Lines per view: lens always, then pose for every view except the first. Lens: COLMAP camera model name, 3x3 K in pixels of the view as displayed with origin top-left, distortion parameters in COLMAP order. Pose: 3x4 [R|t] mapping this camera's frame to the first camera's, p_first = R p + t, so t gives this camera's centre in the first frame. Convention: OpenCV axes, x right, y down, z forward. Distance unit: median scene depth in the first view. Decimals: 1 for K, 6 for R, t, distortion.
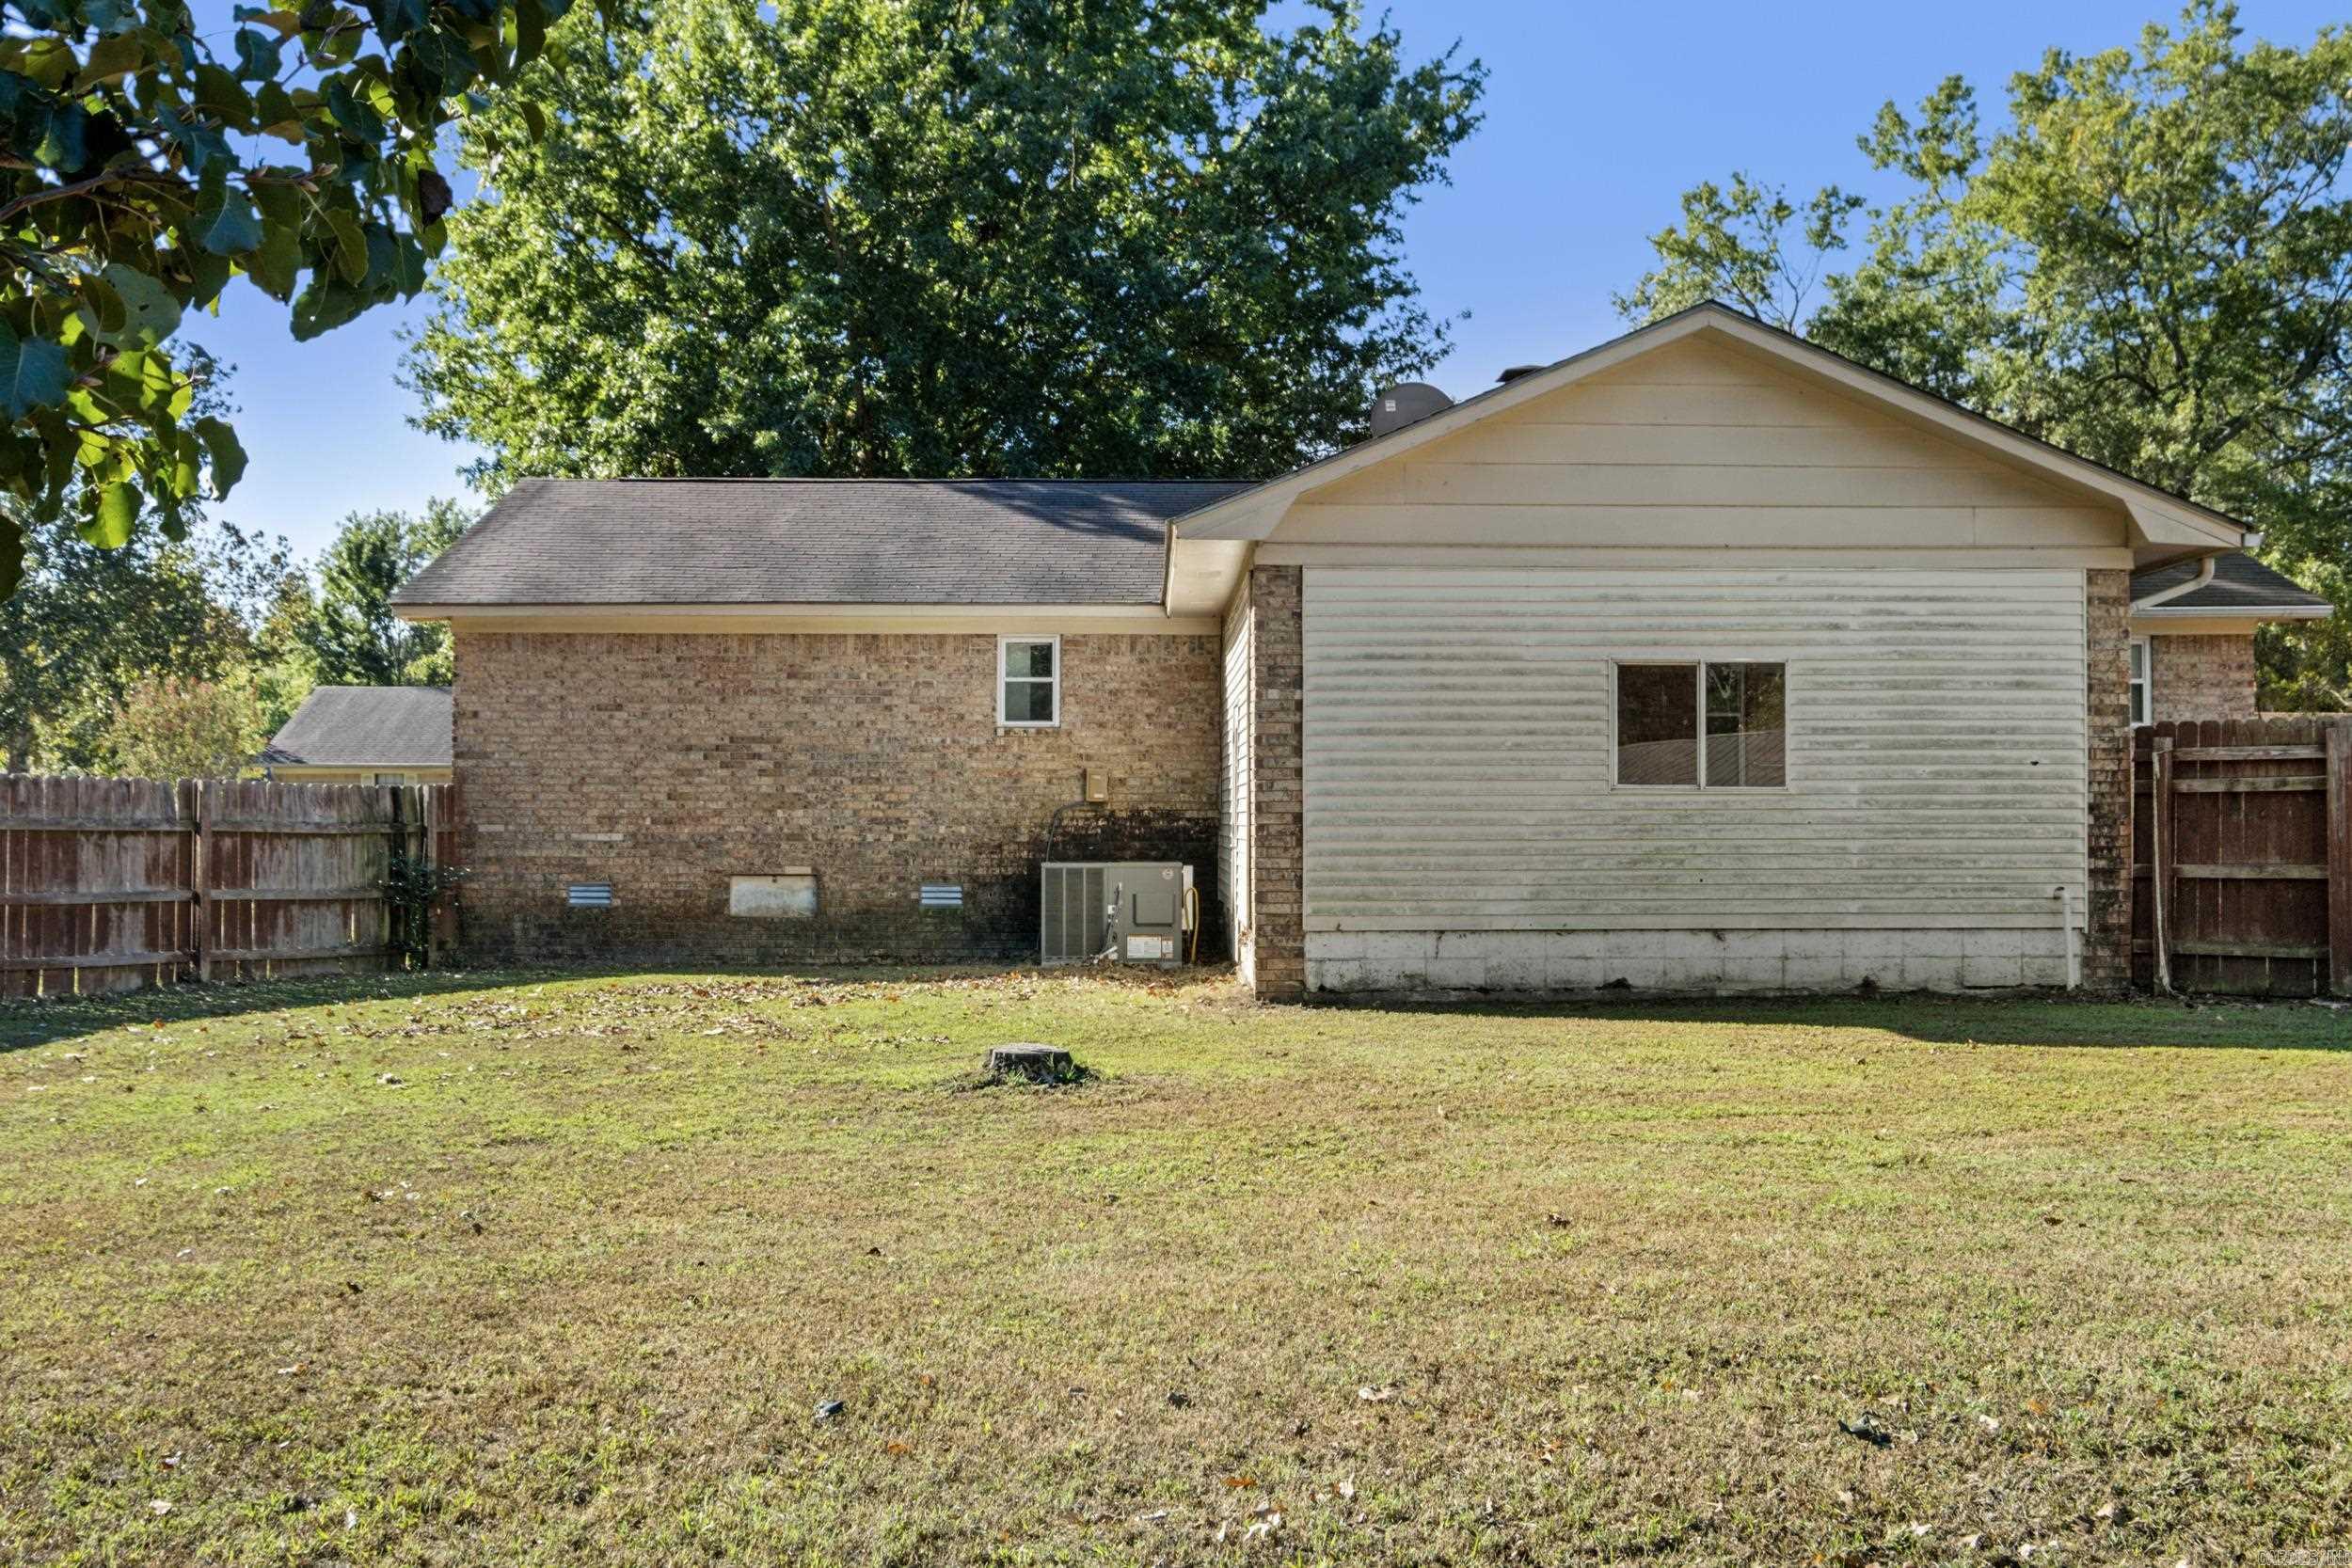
lens RADIAL K [[2303.1, 0, 1184.5], [0, 2303.1, 781.3], [0, 0, 1]] dist [0.006147, 0.000000]
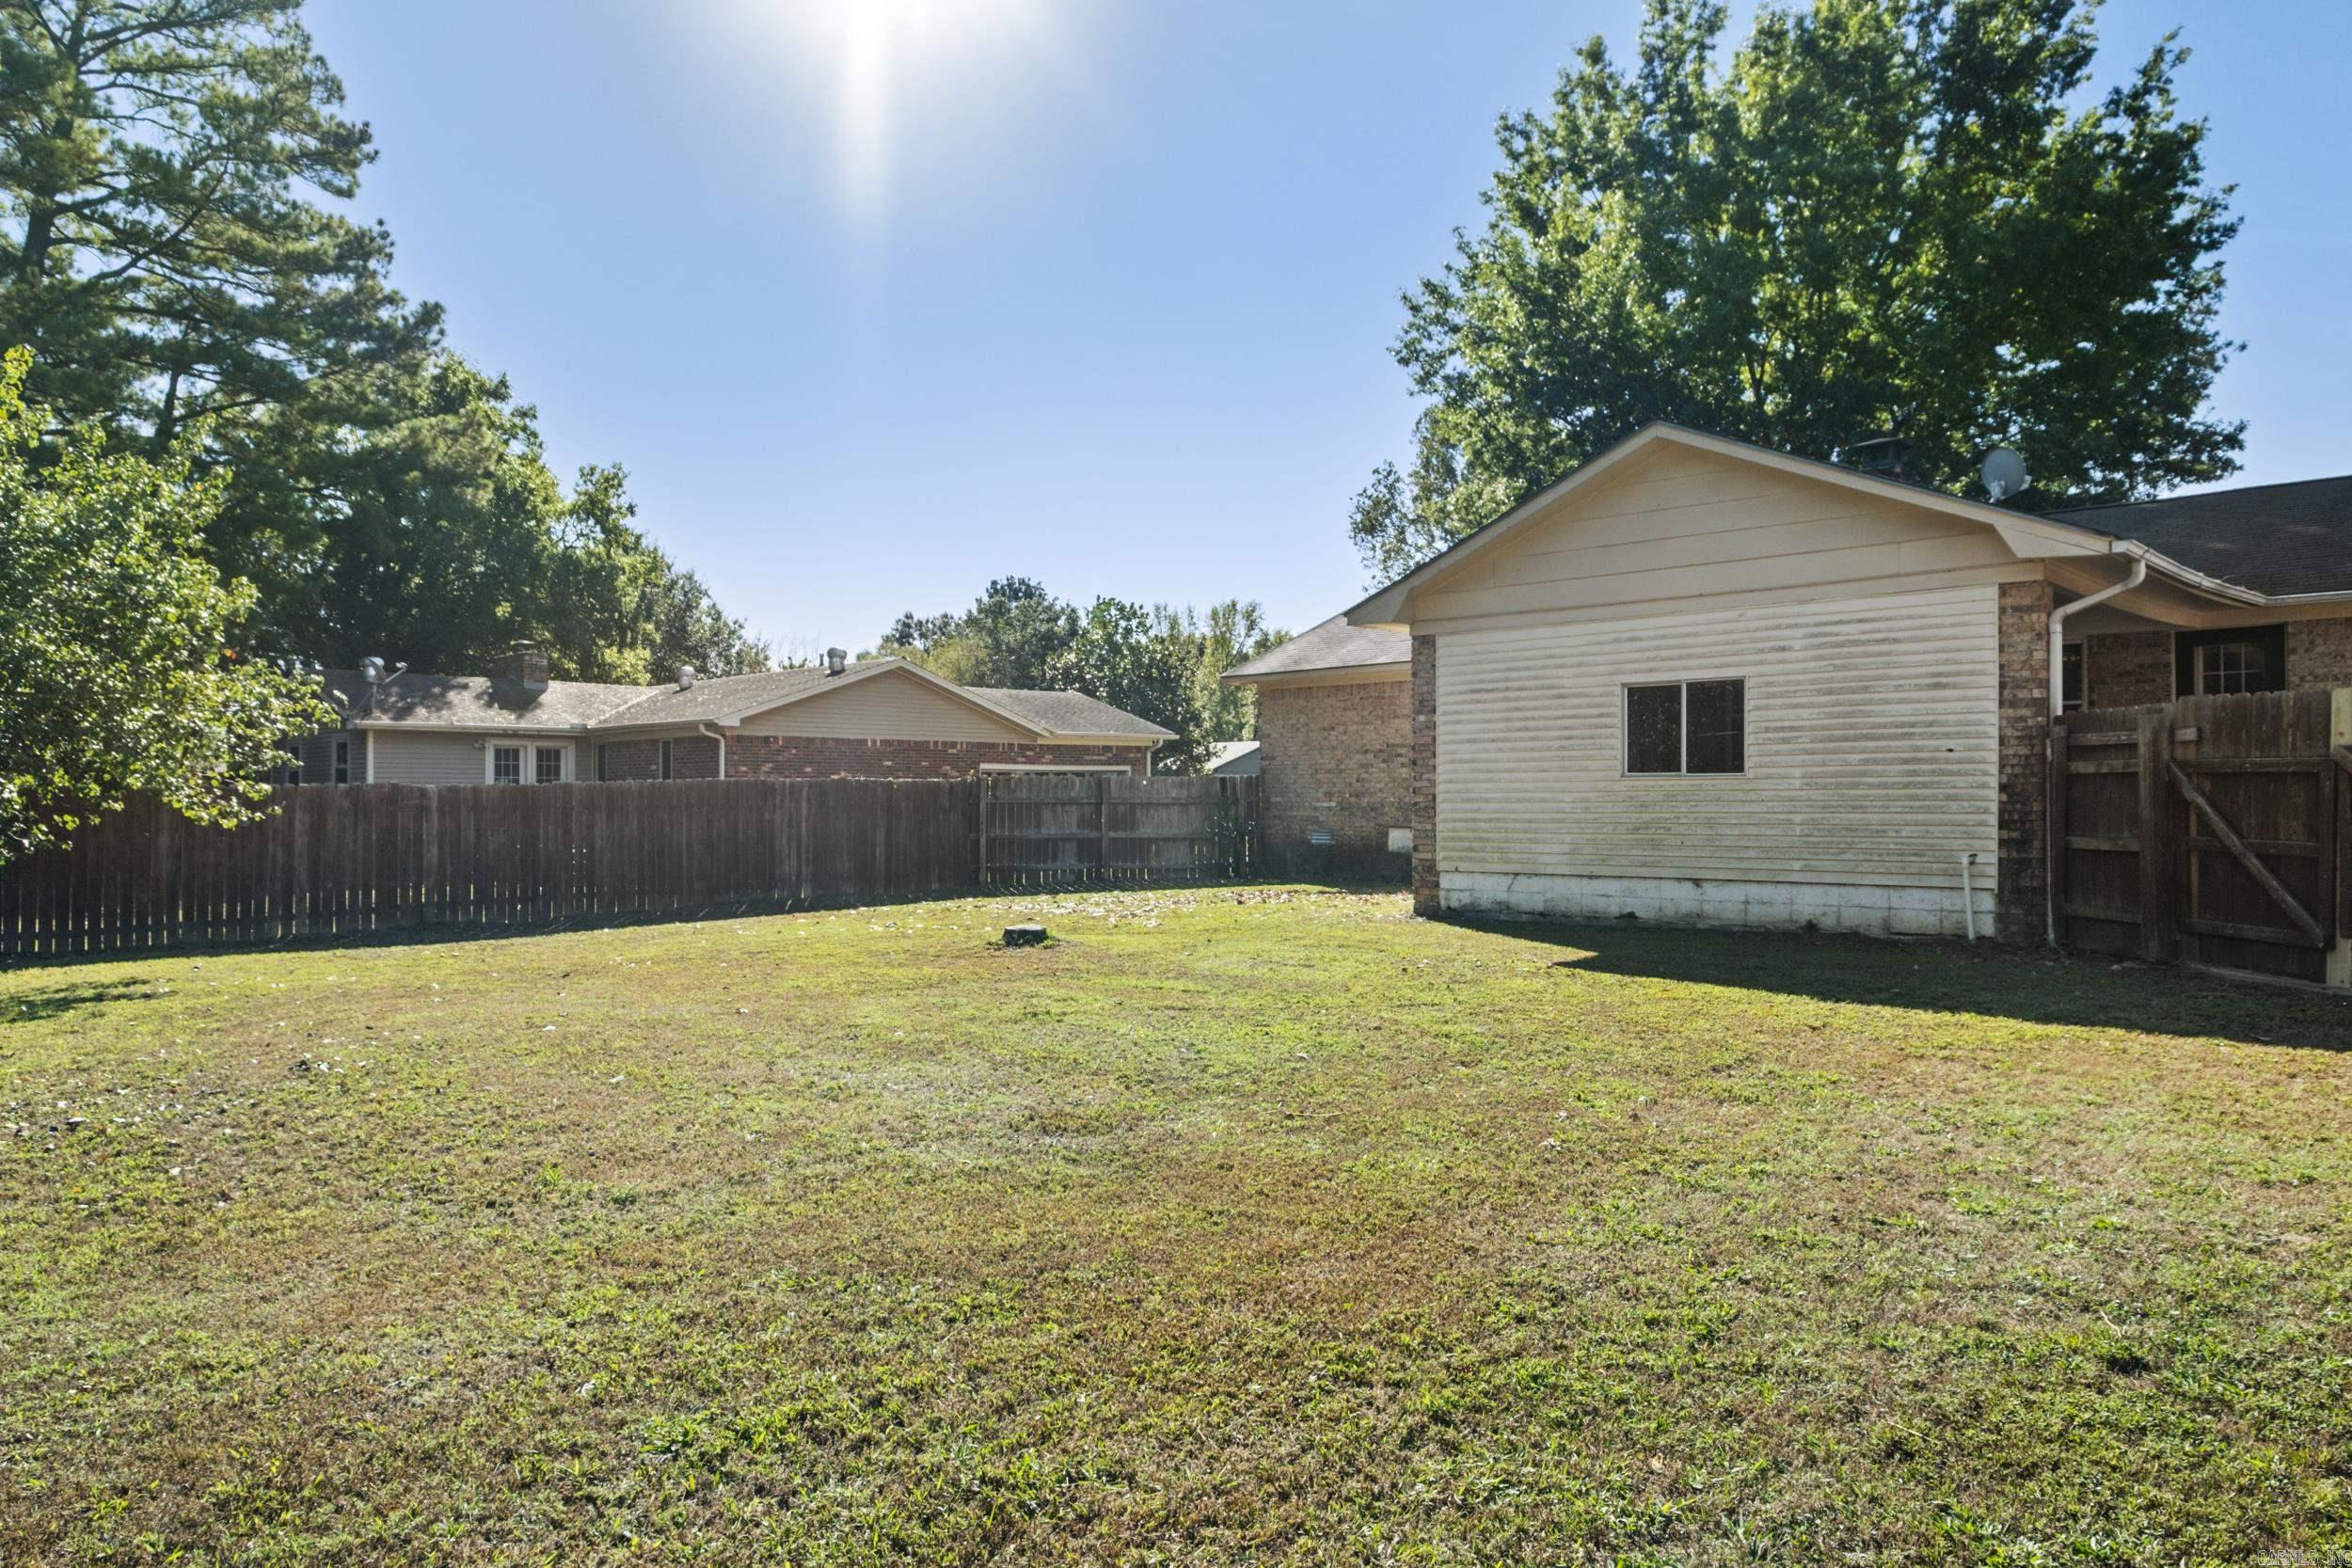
lens RADIAL K [[1486.7, 0, 1173.7], [0, 1486.7, 784.8], [0, 0, 1]] dist [0.003202, 0.000542]
pose [[0.708754, -0.008643, -0.705403, 0.628765], [0.023572, 0.999657, 0.011435, -0.008337], [0.705062, -0.024732, 0.708715, 0.164654]]
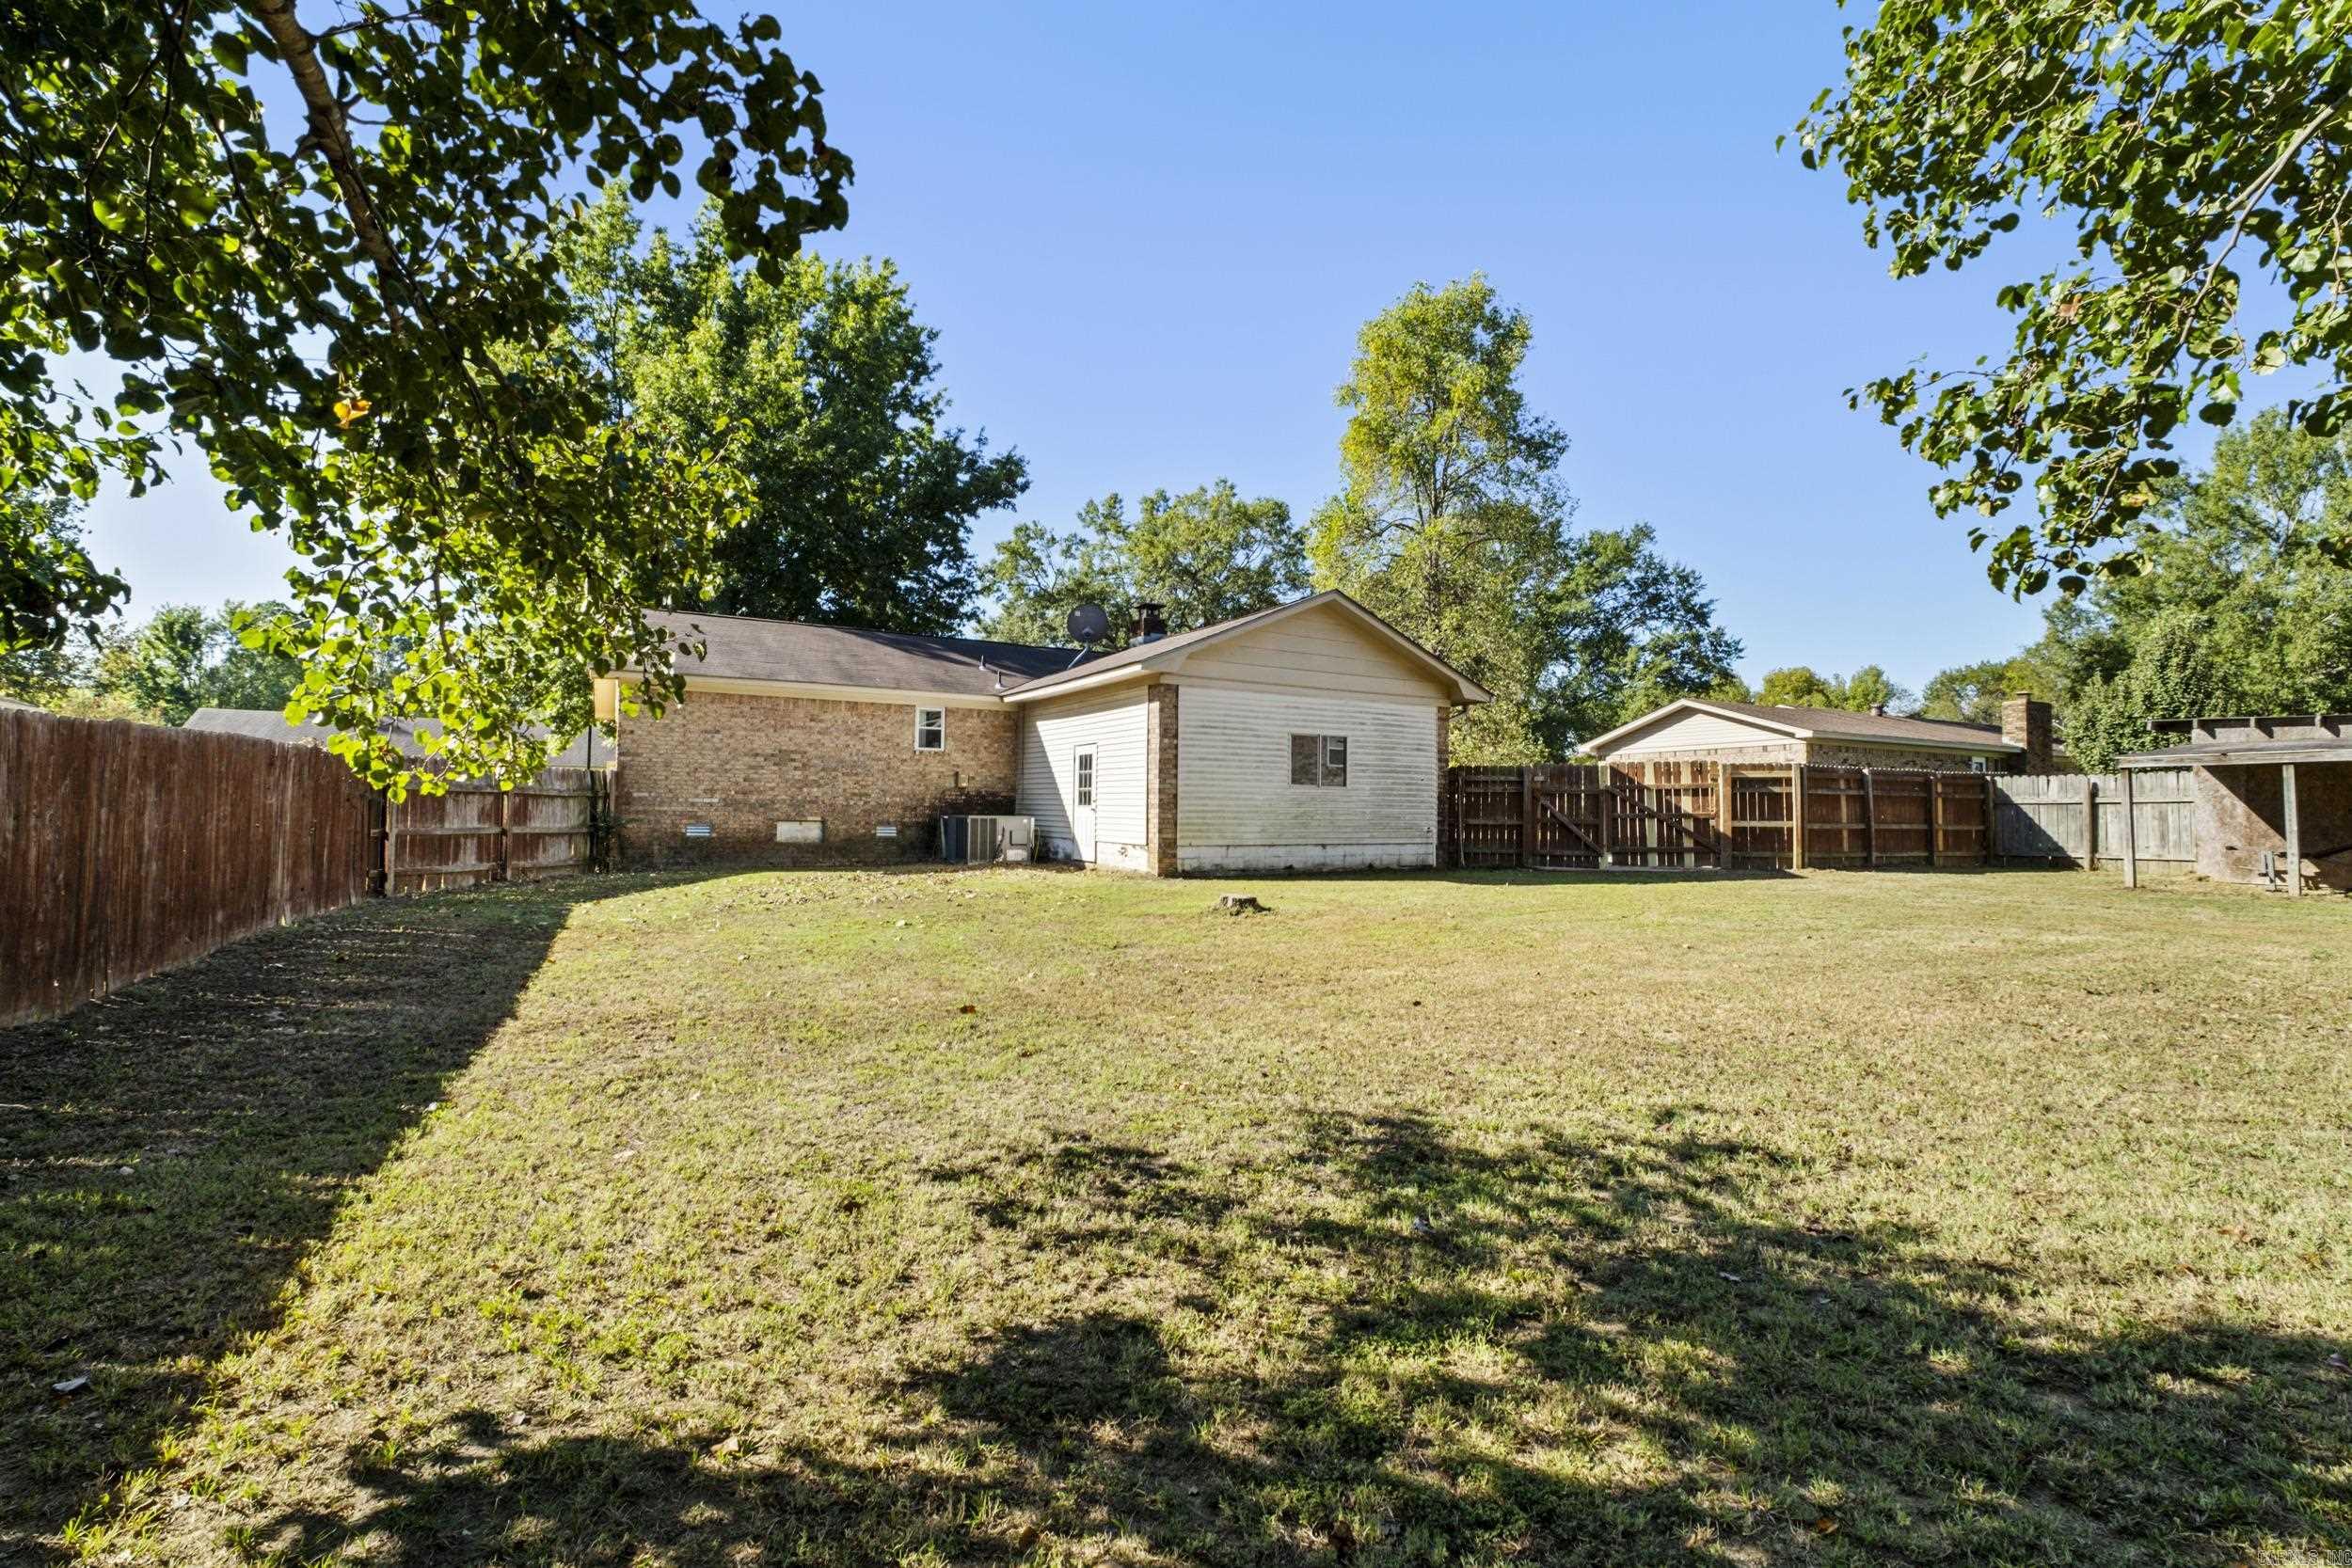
lens RADIAL K [[1017.1, 0, 1158.9], [0, 1017.1, 804.2], [0, 0, 1]] dist [0.004911, 0.000117]
pose [[0.884338, 0.013261, 0.466659, -0.429446], [-0.022021, 0.999669, 0.013325, 0.011024], [-0.466327, -0.022060, 0.884337, 0.123463]]
